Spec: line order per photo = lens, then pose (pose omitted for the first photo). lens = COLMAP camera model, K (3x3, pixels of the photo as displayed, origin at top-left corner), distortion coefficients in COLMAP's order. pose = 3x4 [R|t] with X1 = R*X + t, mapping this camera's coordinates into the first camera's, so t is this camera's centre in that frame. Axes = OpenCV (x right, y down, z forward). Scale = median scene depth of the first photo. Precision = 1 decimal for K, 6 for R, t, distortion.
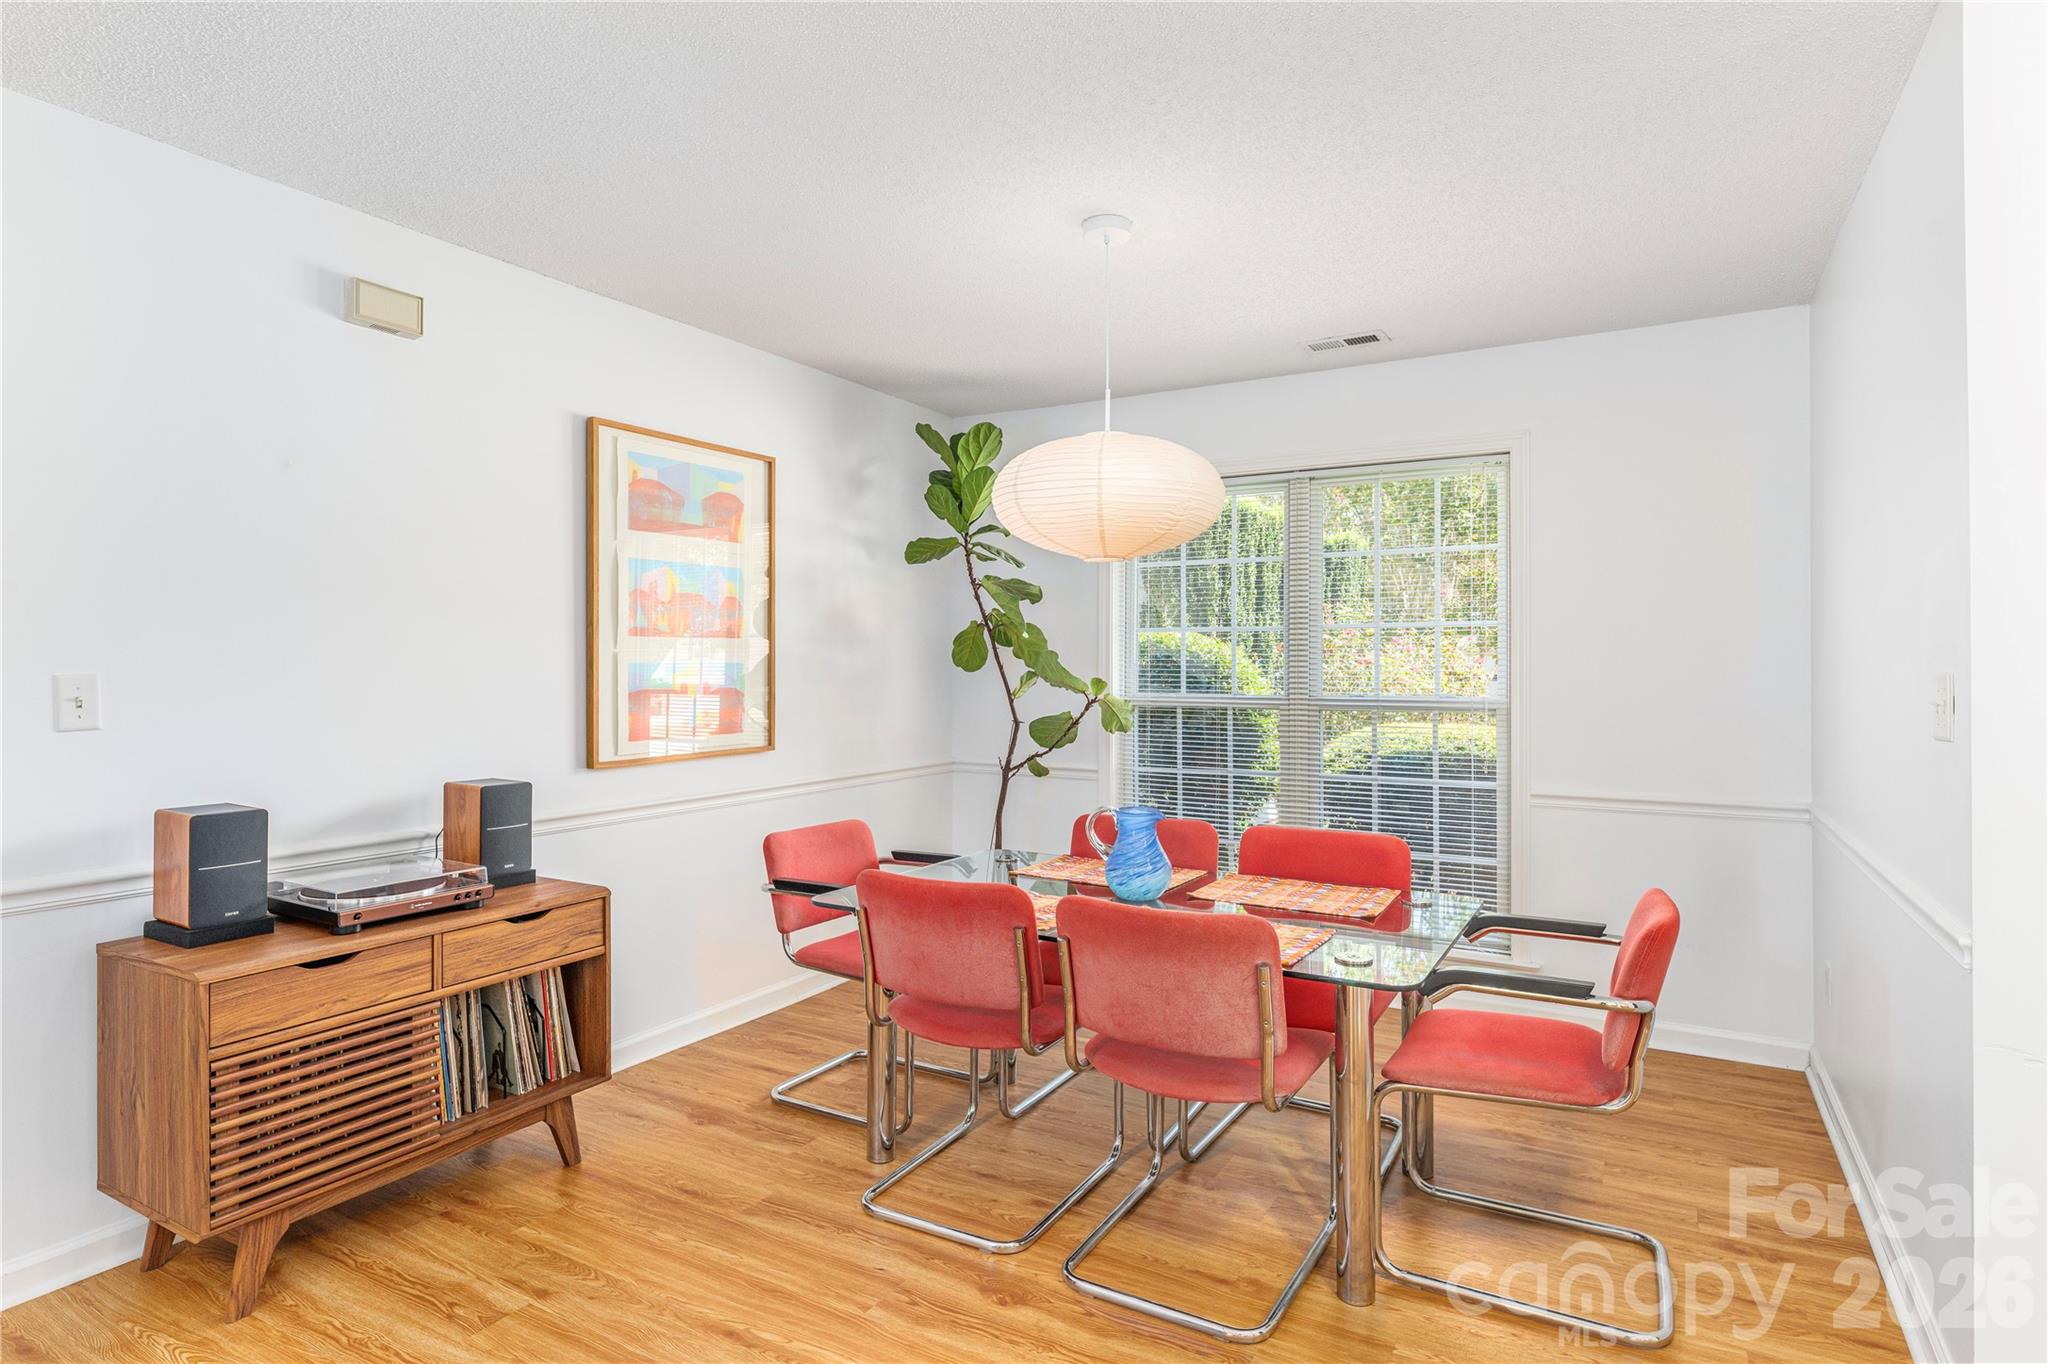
lens RADIAL K [[1098.8, 0, 1026.3], [0, 1098.8, 665.3], [0, 0, 1]] dist [-0.004807, 0.000323]
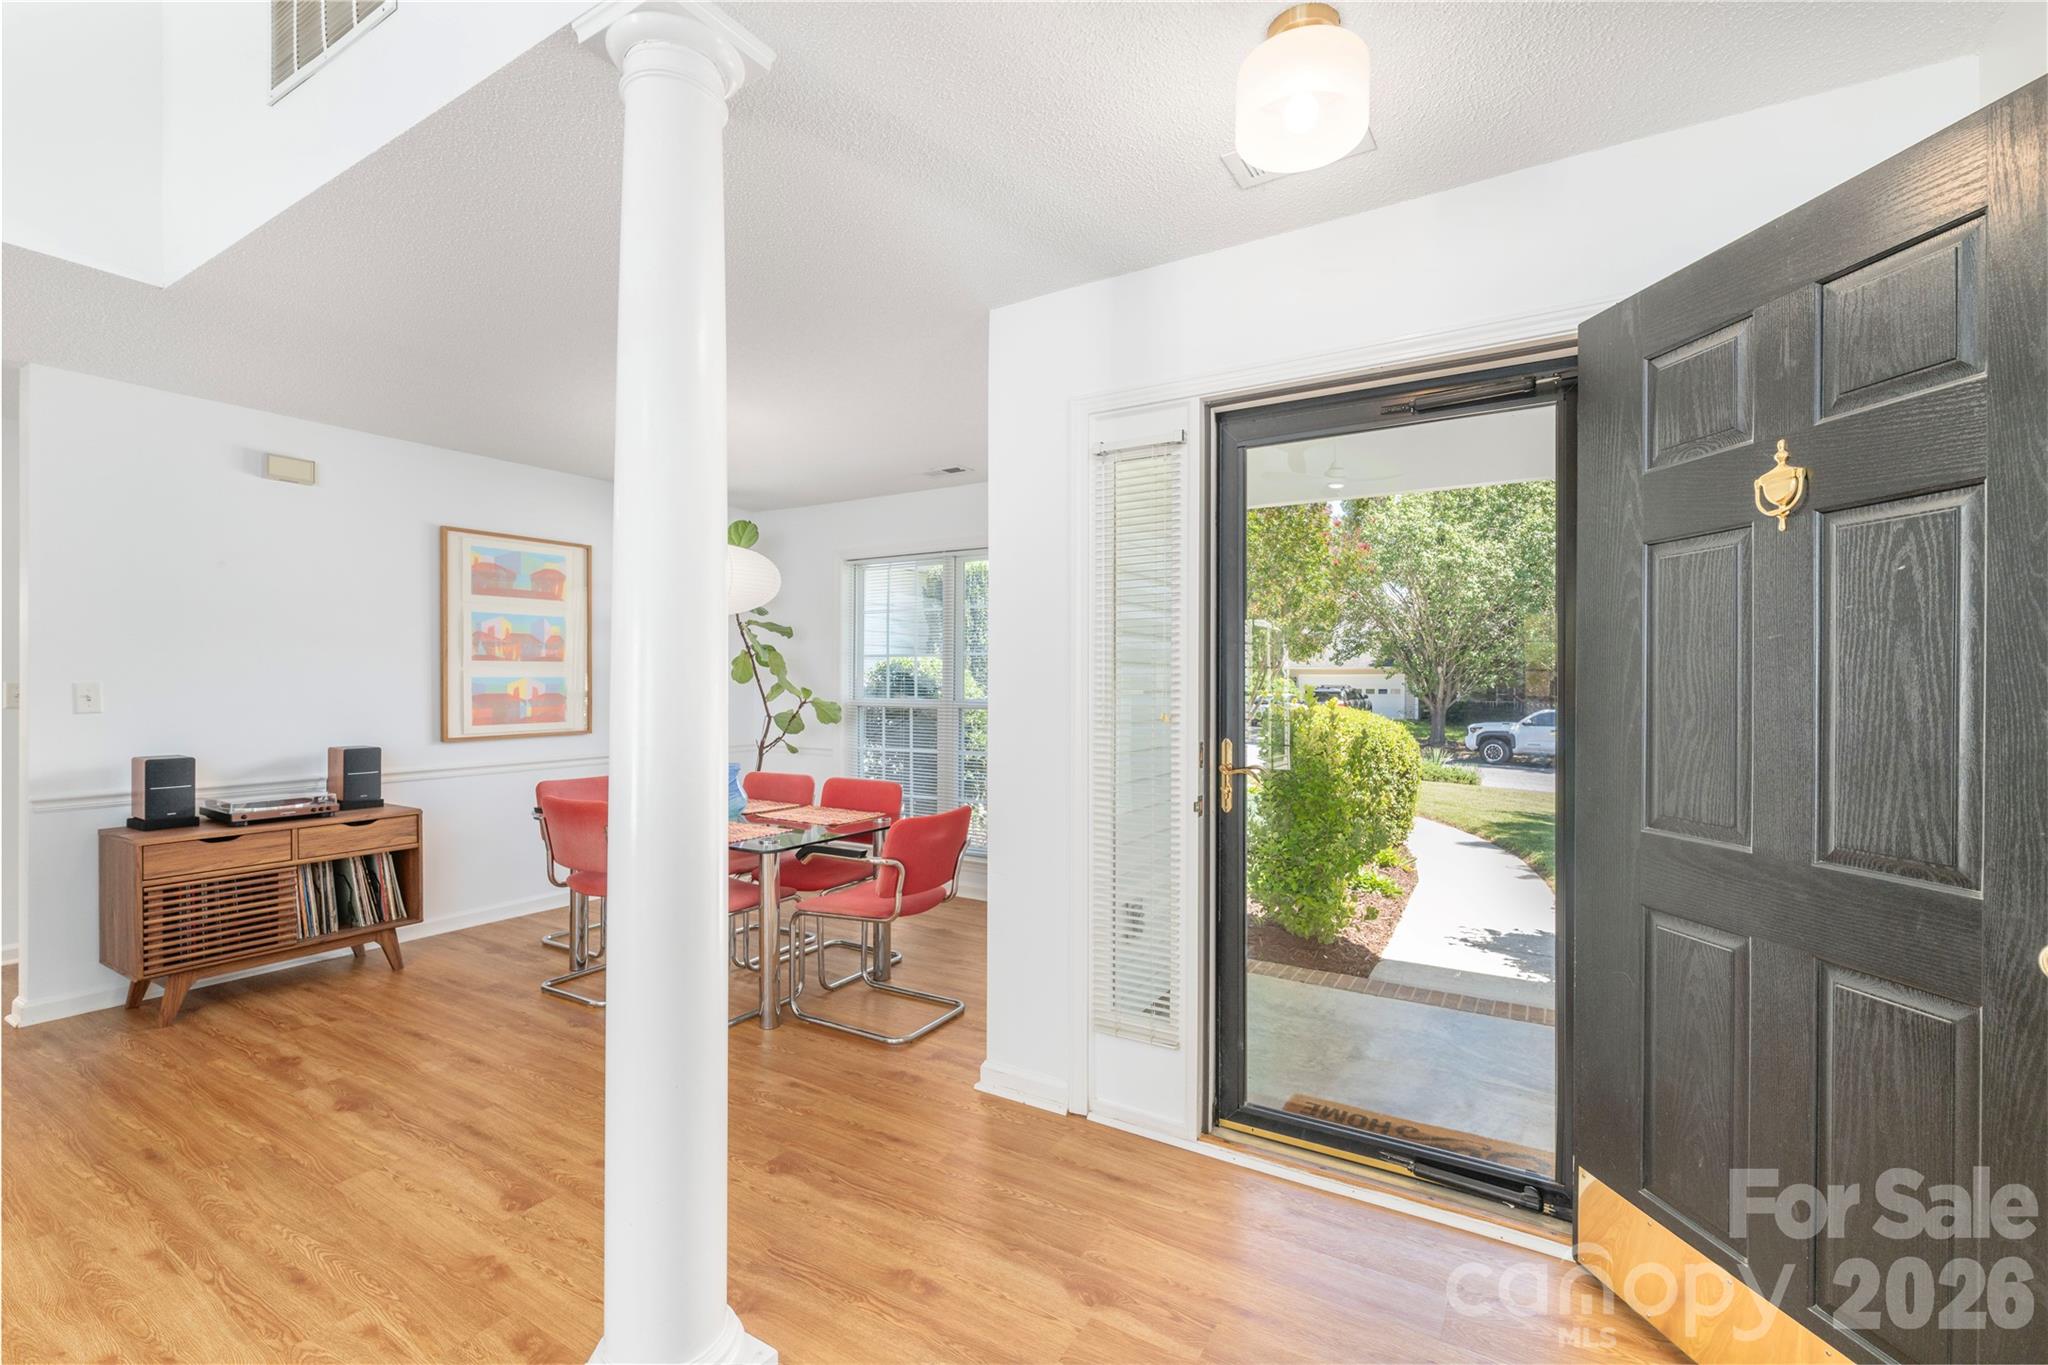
lens RADIAL K [[887.4, 0, 1017.7], [0, 887.4, 689.6], [0, 0, 1]] dist [-0.002035, -0.000477]
pose [[0.999775, 0.003554, -0.020900, 0.533204], [-0.003317, 0.999930, 0.011328, -0.001224], [0.020939, -0.011257, 0.999717, -0.330019]]
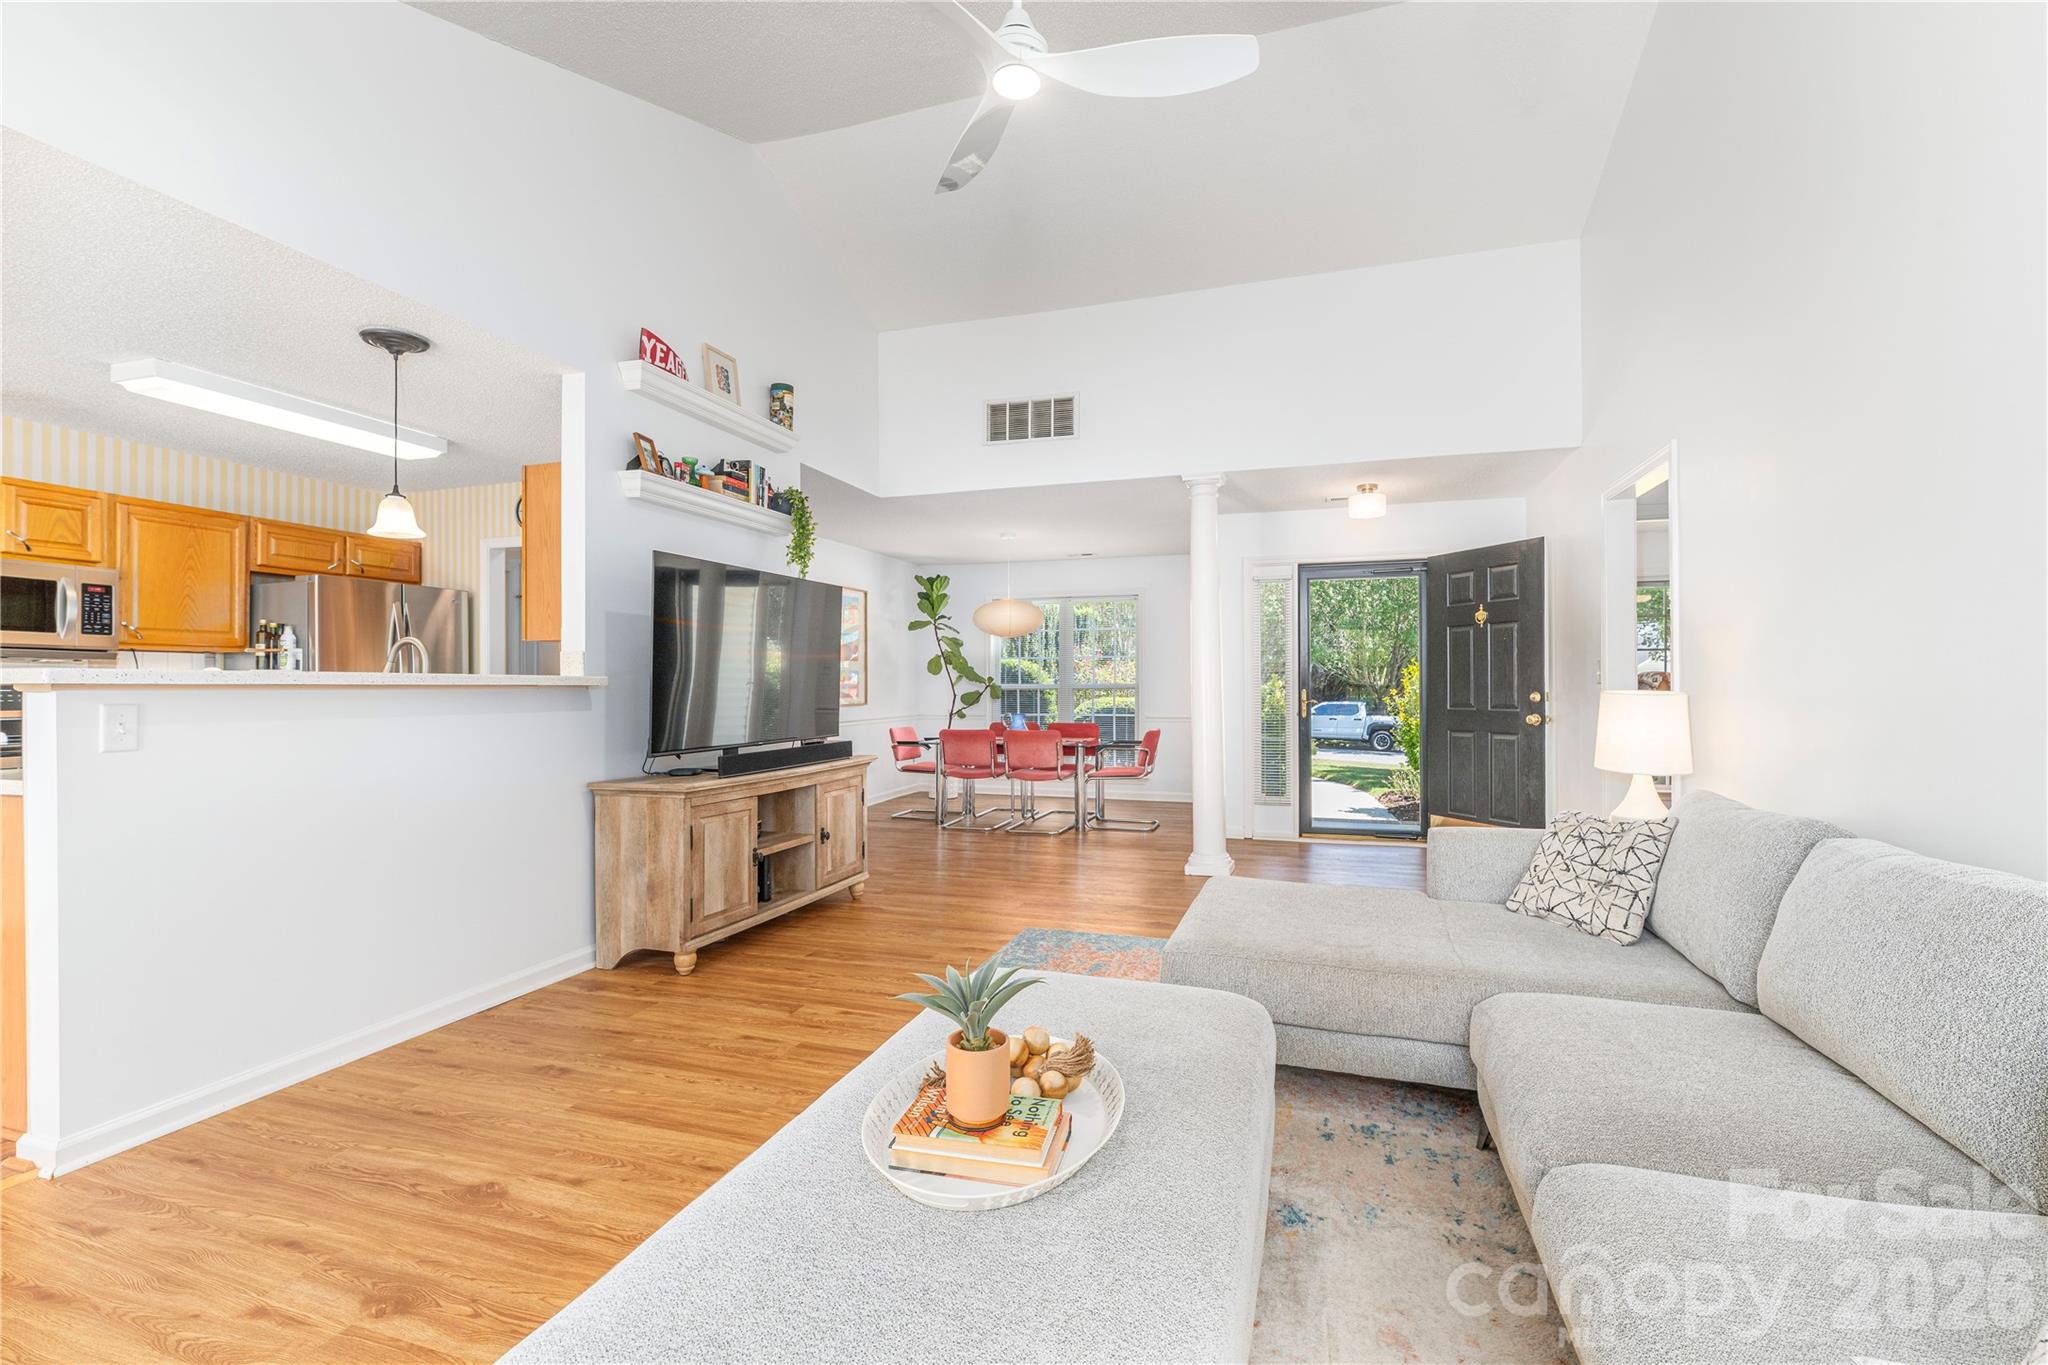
lens RADIAL K [[874.9, 0, 1041.8], [0, 874.9, 679.7], [0, 0, 1]] dist [0.000125, 0.000010]
pose [[0.975627, -0.000519, 0.219436, -0.369455], [0.001159, 0.999995, -0.002785, 0.032609], [-0.219434, 0.002971, 0.975623, -1.432841]]
